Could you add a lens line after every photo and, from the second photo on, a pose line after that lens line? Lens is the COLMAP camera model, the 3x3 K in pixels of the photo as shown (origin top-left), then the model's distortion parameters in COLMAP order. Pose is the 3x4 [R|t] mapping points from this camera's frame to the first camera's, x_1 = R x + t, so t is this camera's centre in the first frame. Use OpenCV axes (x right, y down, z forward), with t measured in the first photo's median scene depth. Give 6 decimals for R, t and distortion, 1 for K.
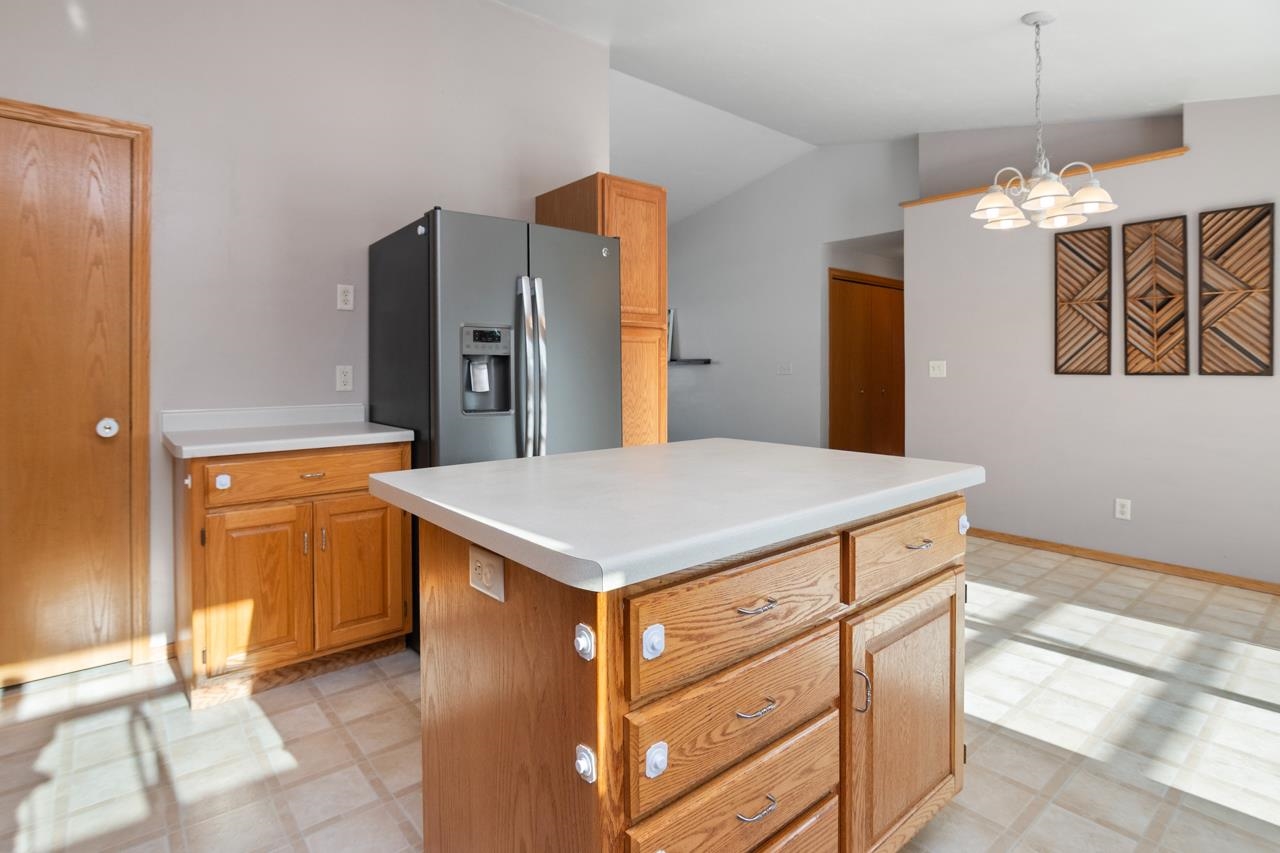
lens RADIAL K [[638.9, 0, 647.6], [0, 638.9, 369.3], [0, 0, 1]] dist [-0.022056, 0.001493]
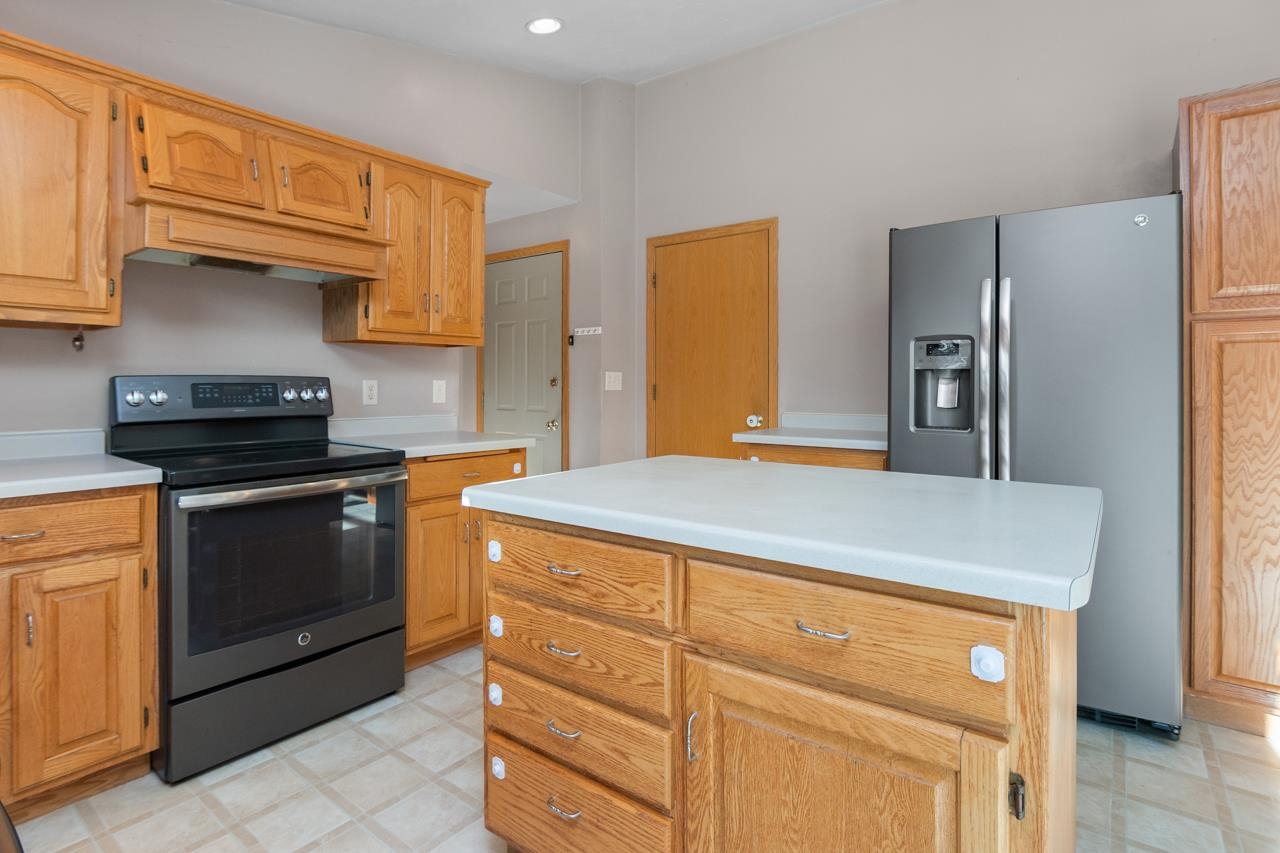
lens RADIAL K [[638.9, 0, 621.1], [0, 638.9, 382.5], [0, 0, 1]] dist [-0.022056, 0.001493]
pose [[0.211520, 0.001484, -0.977372, 1.337948], [-0.003362, 0.999994, 0.000791, -0.003109], [0.977368, 0.003118, 0.211524, 0.779908]]
